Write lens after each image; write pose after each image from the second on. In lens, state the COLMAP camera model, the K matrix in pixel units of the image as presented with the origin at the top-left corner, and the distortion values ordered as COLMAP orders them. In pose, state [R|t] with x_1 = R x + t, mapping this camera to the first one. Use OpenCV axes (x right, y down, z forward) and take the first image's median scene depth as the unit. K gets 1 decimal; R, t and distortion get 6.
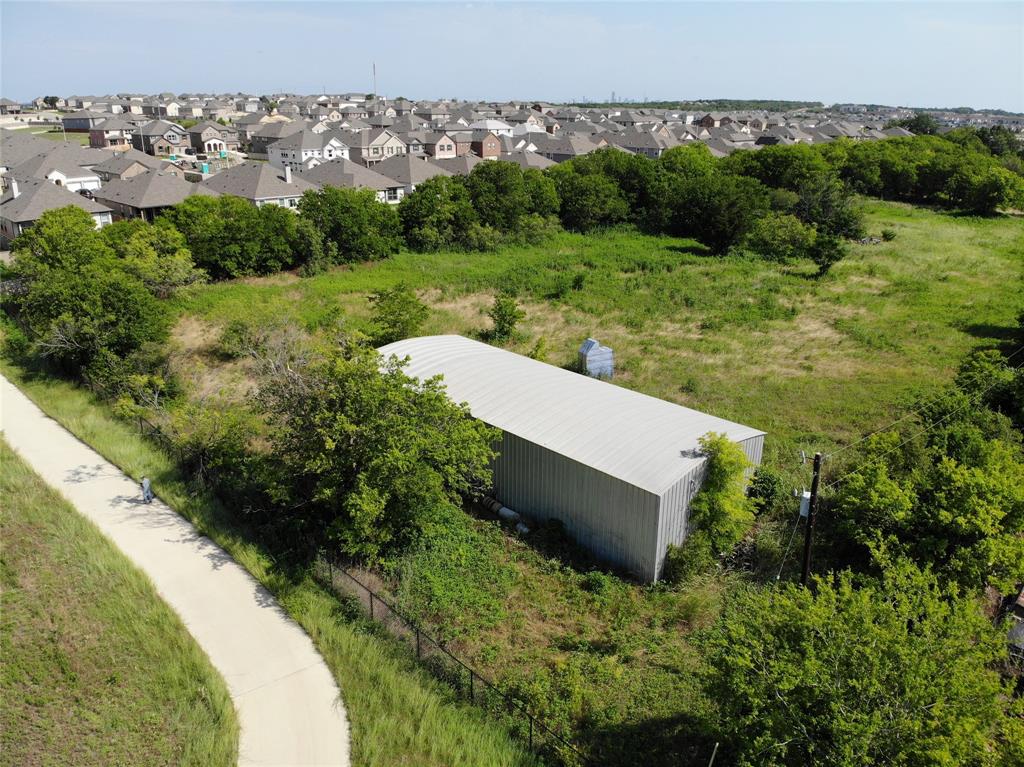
lens RADIAL K [[740.3, 0, 517.6], [0, 740.3, 384.7], [0, 0, 1]] dist [0.098699, -0.209395]
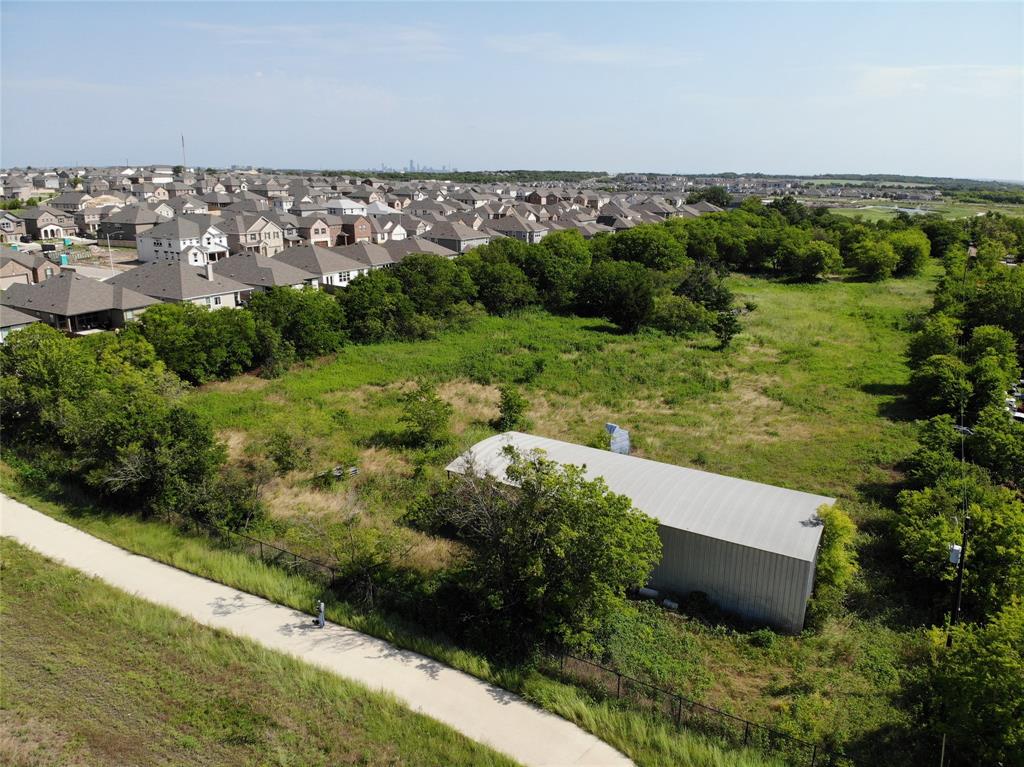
lens RADIAL K [[740.3, 0, 517.6], [0, 740.3, 384.7], [0, 0, 1]] dist [0.098699, -0.209395]
pose [[0.967255, -0.067357, 0.244705, -0.172825], [0.086703, 0.993831, -0.069156, -0.030876], [-0.238537, 0.088108, 0.967128, -0.041588]]
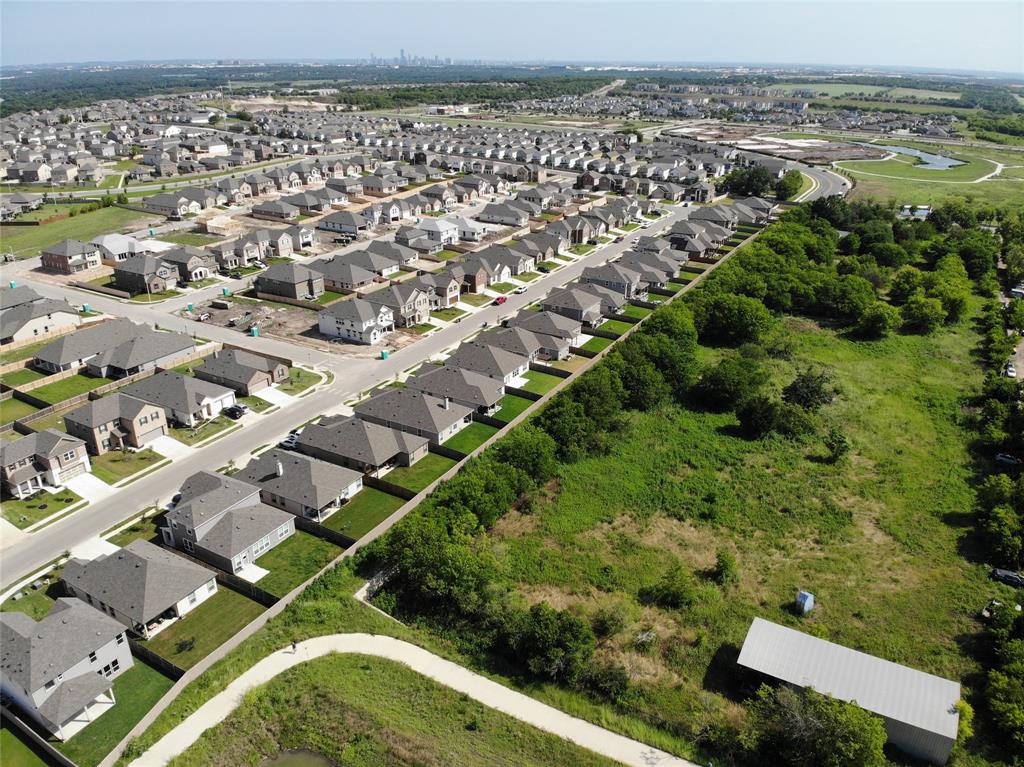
lens RADIAL K [[740.3, 0, 517.6], [0, 740.3, 384.7], [0, 0, 1]] dist [0.098699, -0.209395]
pose [[0.965434, -0.105205, 0.238473, -0.513128], [0.092632, 0.993682, 0.063359, -0.401725], [-0.243632, -0.039079, 0.969080, -0.303642]]
